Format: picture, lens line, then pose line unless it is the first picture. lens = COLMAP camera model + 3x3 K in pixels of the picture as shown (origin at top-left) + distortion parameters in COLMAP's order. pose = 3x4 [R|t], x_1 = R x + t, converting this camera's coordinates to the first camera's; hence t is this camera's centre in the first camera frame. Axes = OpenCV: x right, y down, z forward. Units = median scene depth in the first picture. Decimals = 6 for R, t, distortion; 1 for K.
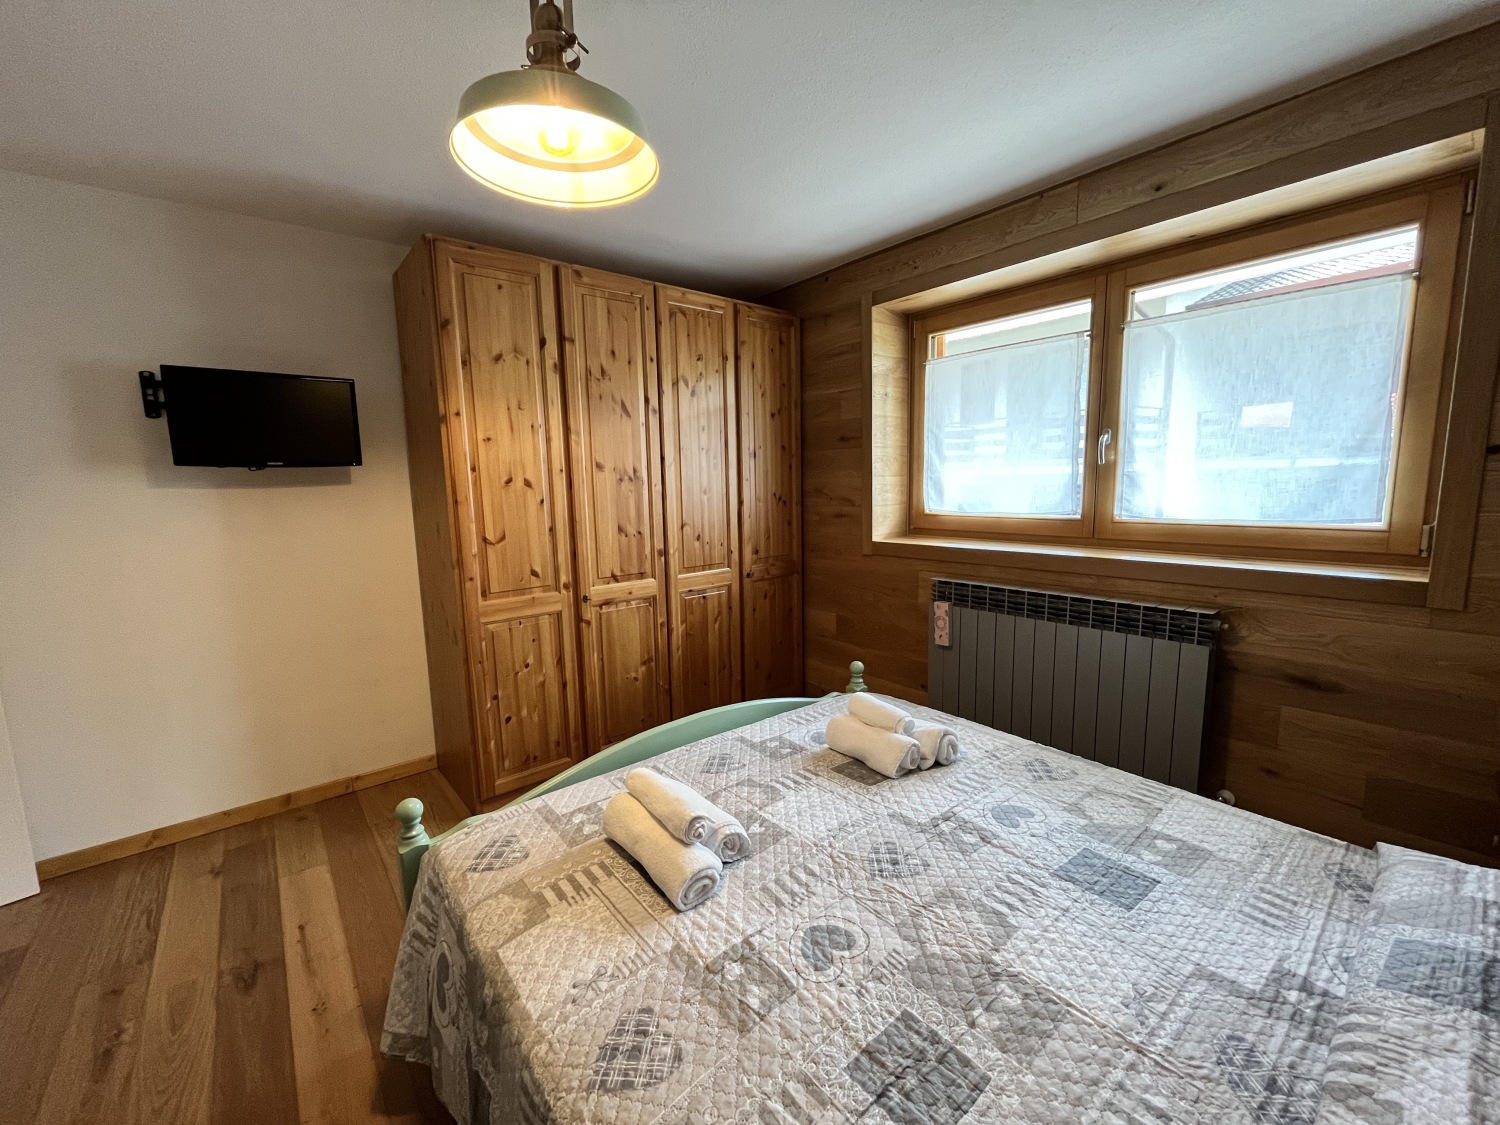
lens RADIAL K [[608.9, 0, 747.6], [0, 608.9, 560.8], [0, 0, 1]] dist [-0.005298, -0.000054]
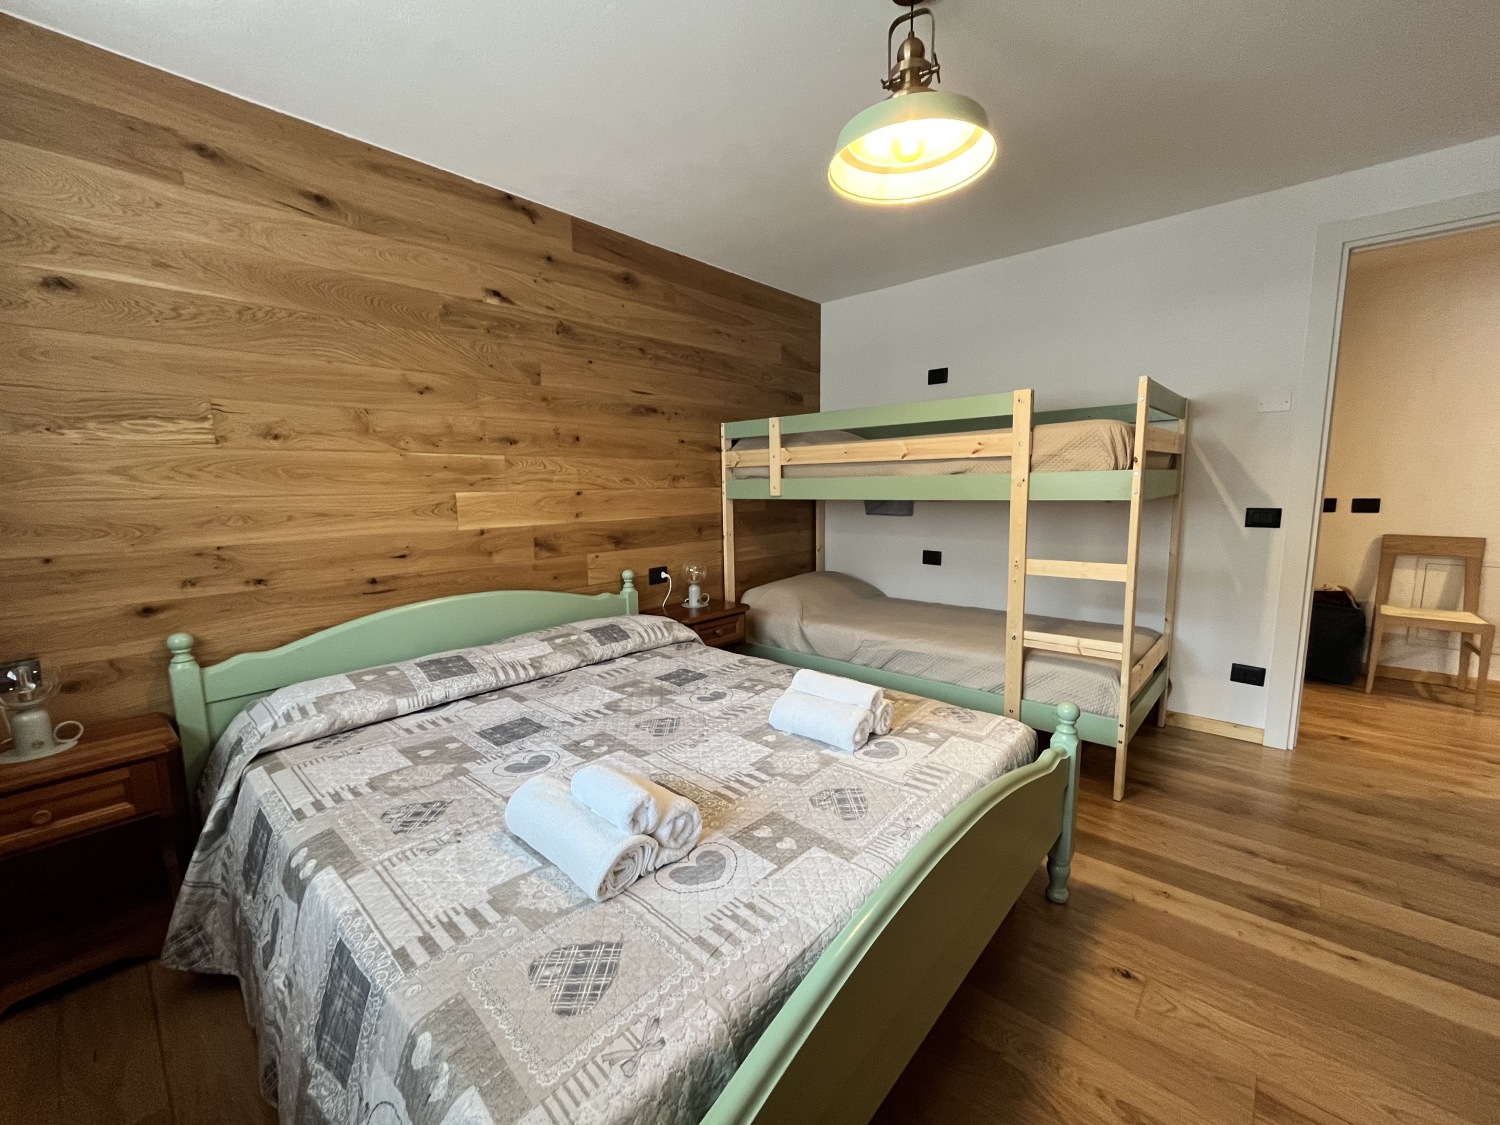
lens RADIAL K [[608.9, 0, 745.2], [0, 608.9, 564.0], [0, 0, 1]] dist [-0.005298, -0.000054]
pose [[-0.988047, 0.057271, -0.143118, 0.155030], [0.017385, 0.963899, 0.265699, -0.136416], [0.153169, 0.260035, -0.953374, 1.506974]]
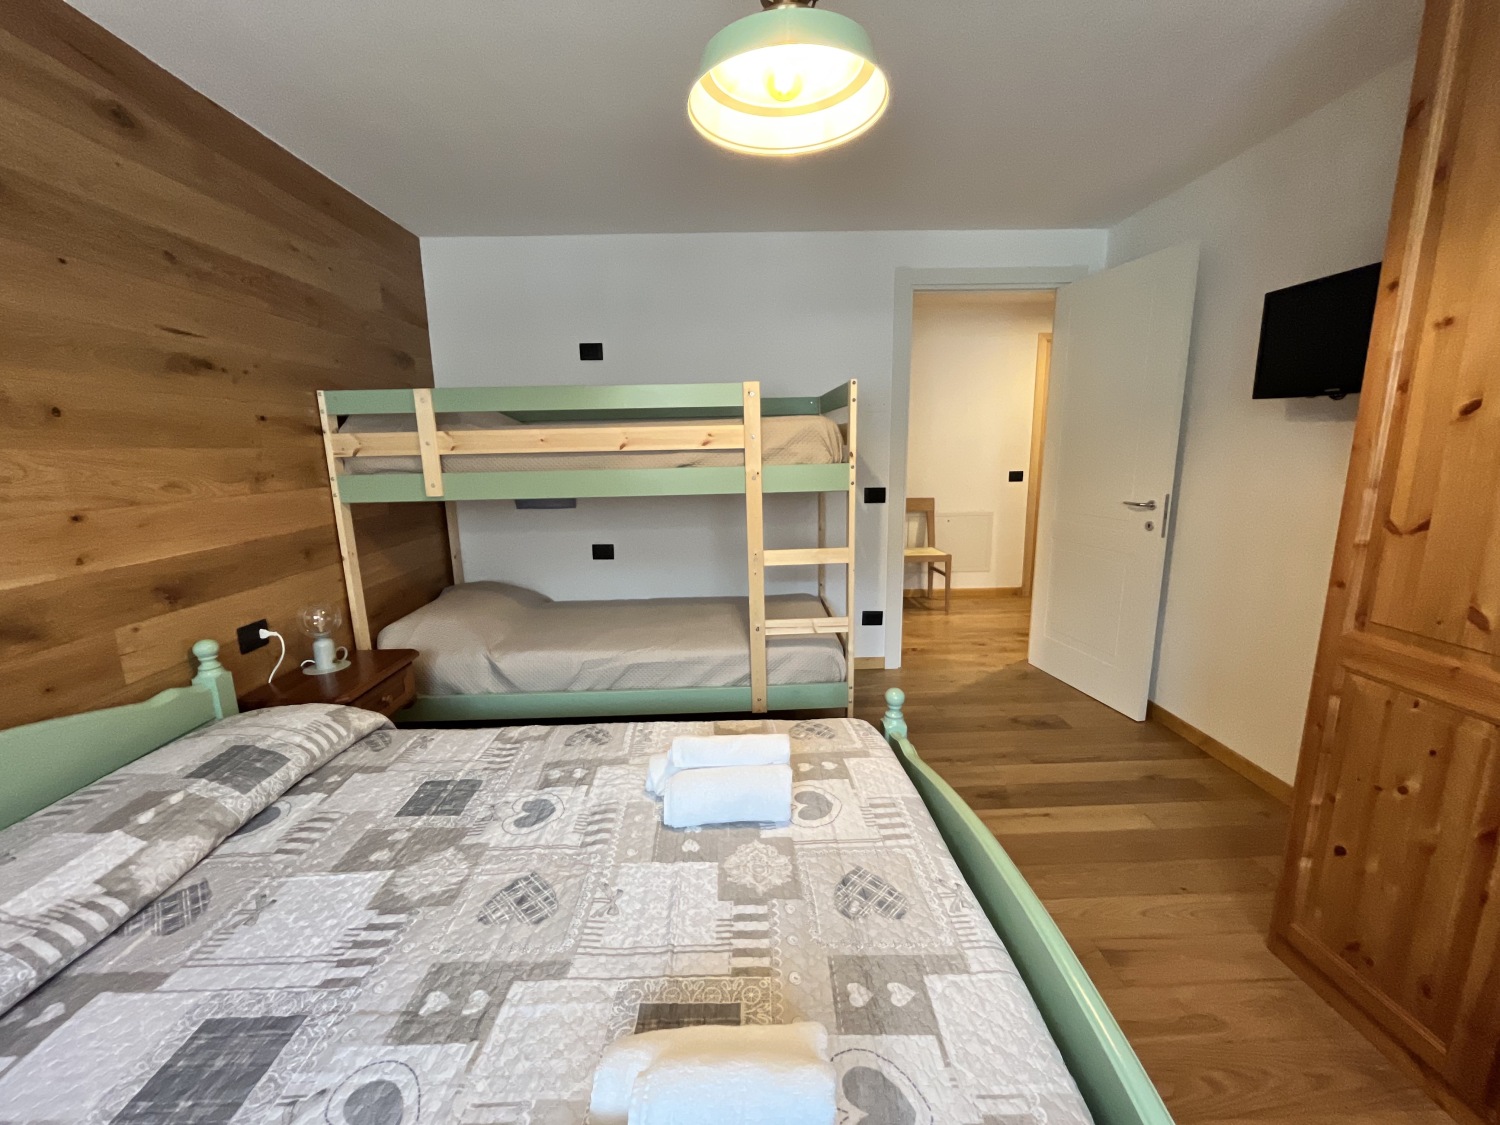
lens RADIAL K [[608.9, 0, 745.1], [0, 608.9, 565.4], [0, 0, 1]] dist [-0.005298, -0.000054]
pose [[-0.615951, 0.186638, -0.765356, 0.411382], [-0.071875, 0.954164, 0.290525, -0.141433], [0.784498, 0.233960, -0.574304, 1.097794]]
